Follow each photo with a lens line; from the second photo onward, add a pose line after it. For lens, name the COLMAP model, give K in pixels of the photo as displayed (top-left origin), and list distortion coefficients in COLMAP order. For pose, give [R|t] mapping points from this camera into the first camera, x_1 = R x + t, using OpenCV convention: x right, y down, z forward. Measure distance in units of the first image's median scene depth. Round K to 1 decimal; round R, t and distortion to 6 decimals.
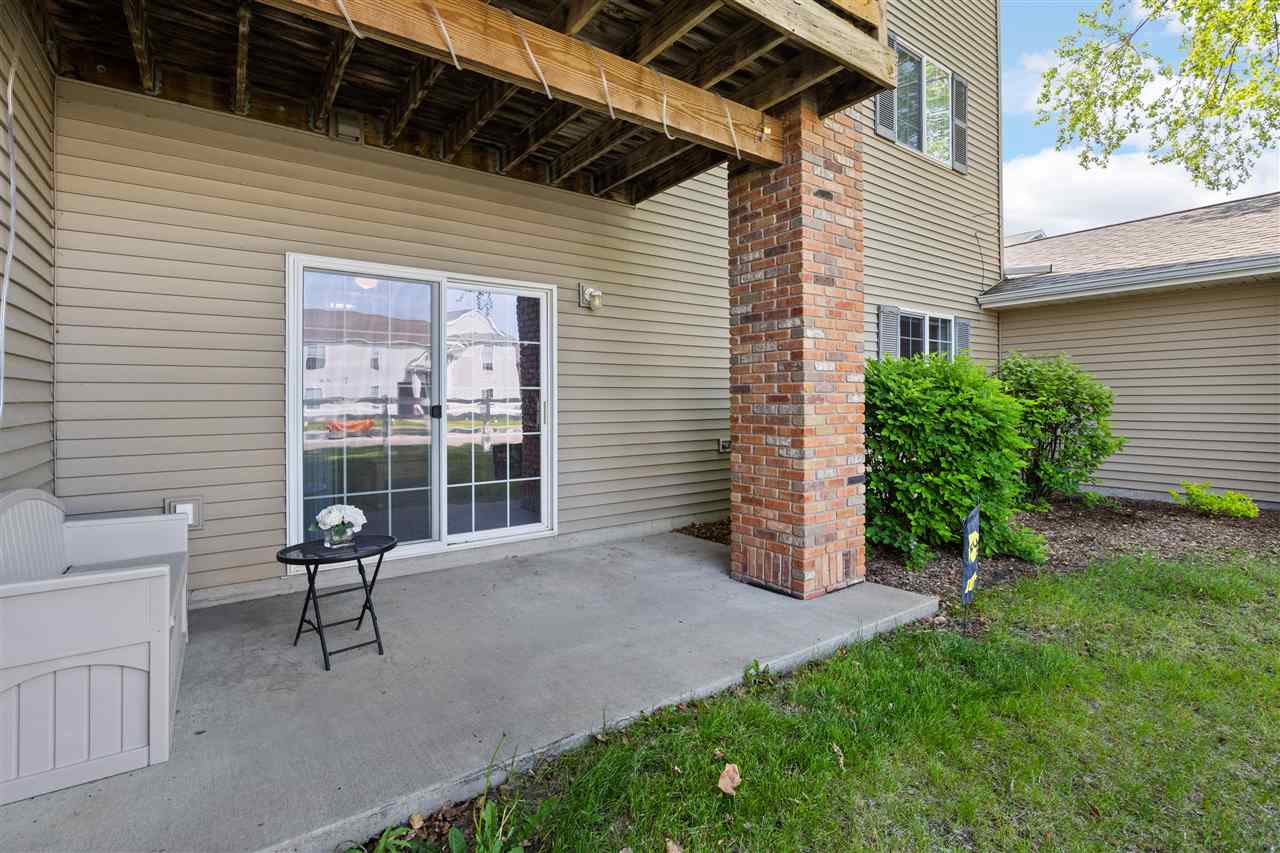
lens RADIAL K [[583.4, 0, 637.7], [0, 583.4, 397.9], [0, 0, 1]] dist [-0.001577, -0.000175]
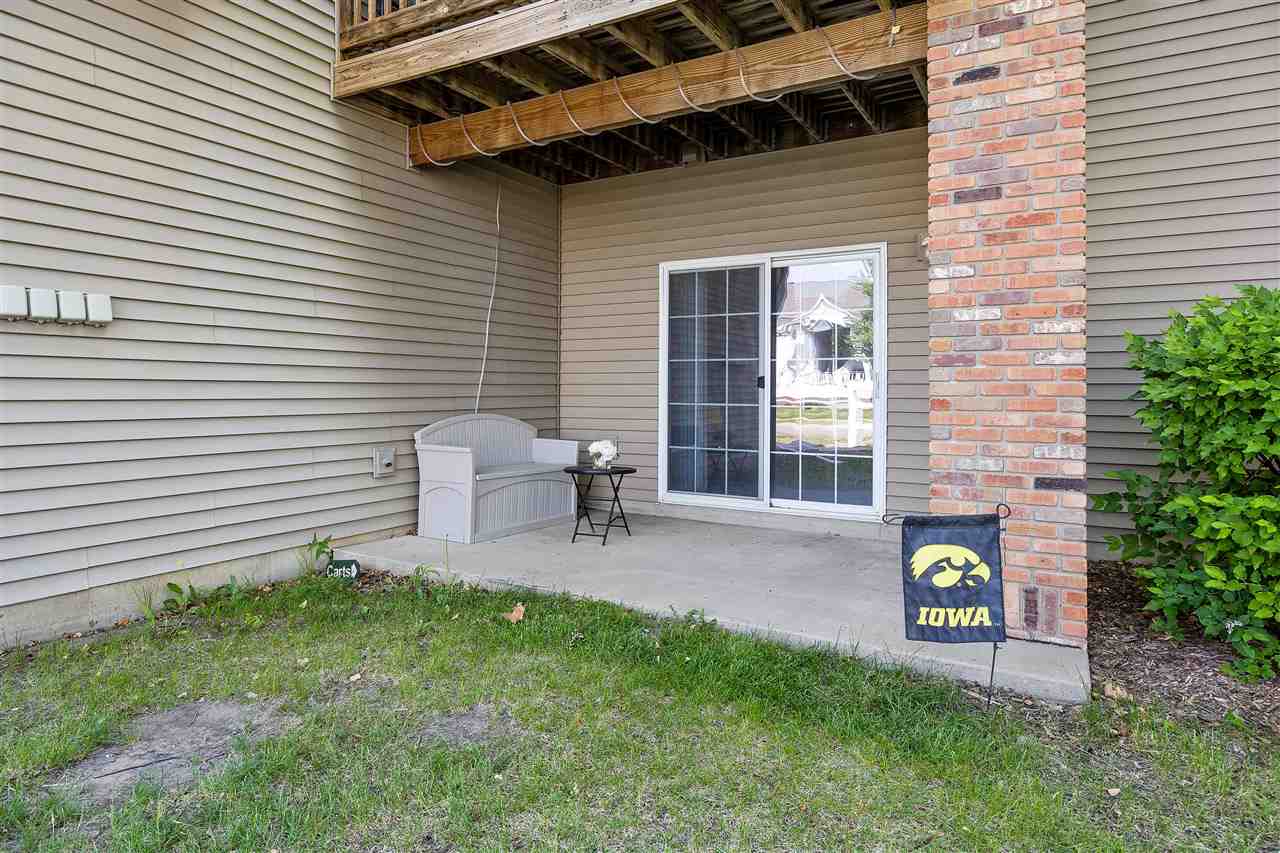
lens RADIAL K [[764.6, 0, 637.0], [0, 764.6, 379.2], [0, 0, 1]] dist [0.001872, 0.000482]
pose [[0.407397, -0.005467, -0.913235, 0.986900], [-0.001835, 0.999975, -0.006805, 0.031811], [0.913249, 0.004448, 0.407377, 0.231824]]
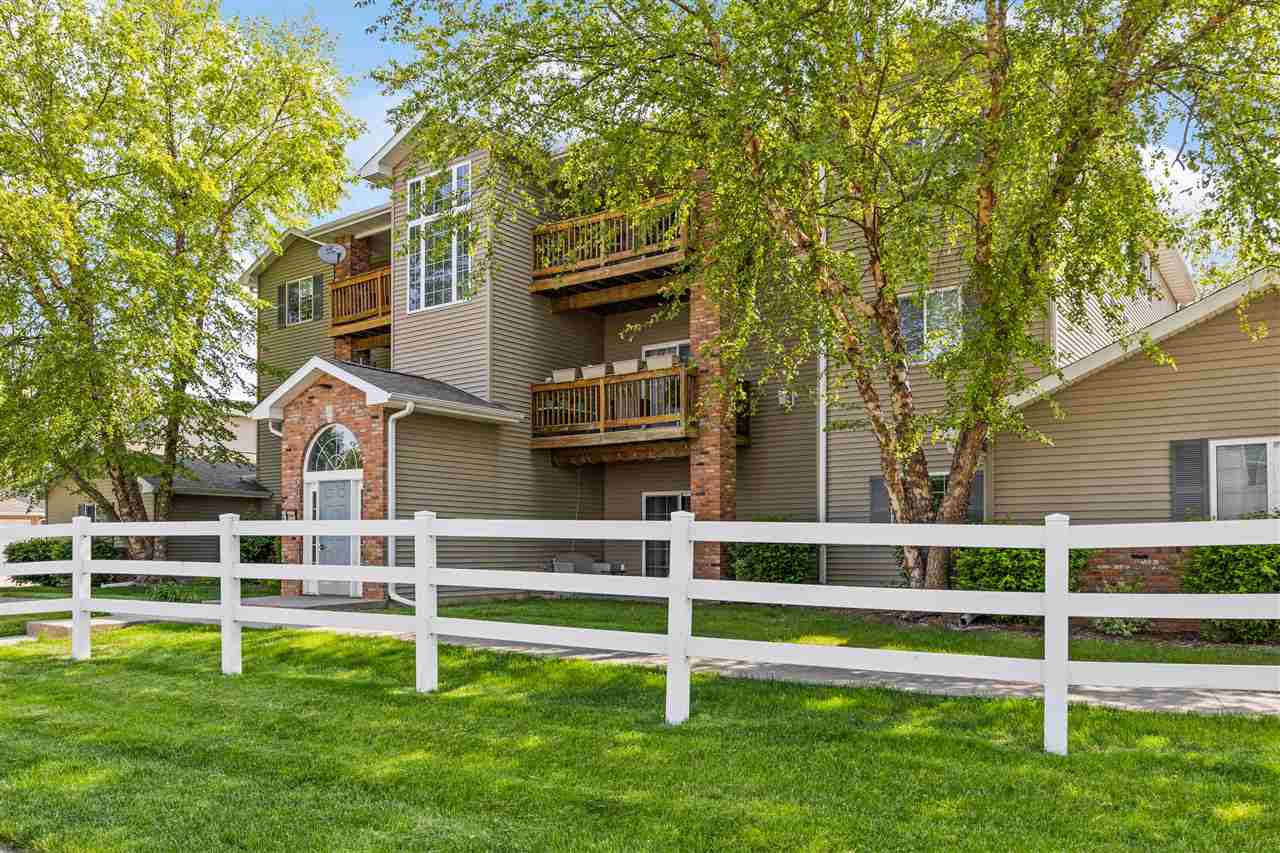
lens RADIAL K [[934.7, 0, 640.0], [0, 934.7, 426.5], [0, 0, 1]] dist [0.061661, -0.000713]
pose [[0.316417, -0.109738, -0.942251, 4.544958], [-0.002405, 0.993190, -0.116478, 0.008035], [0.948617, 0.039122, 0.313999, -0.738476]]
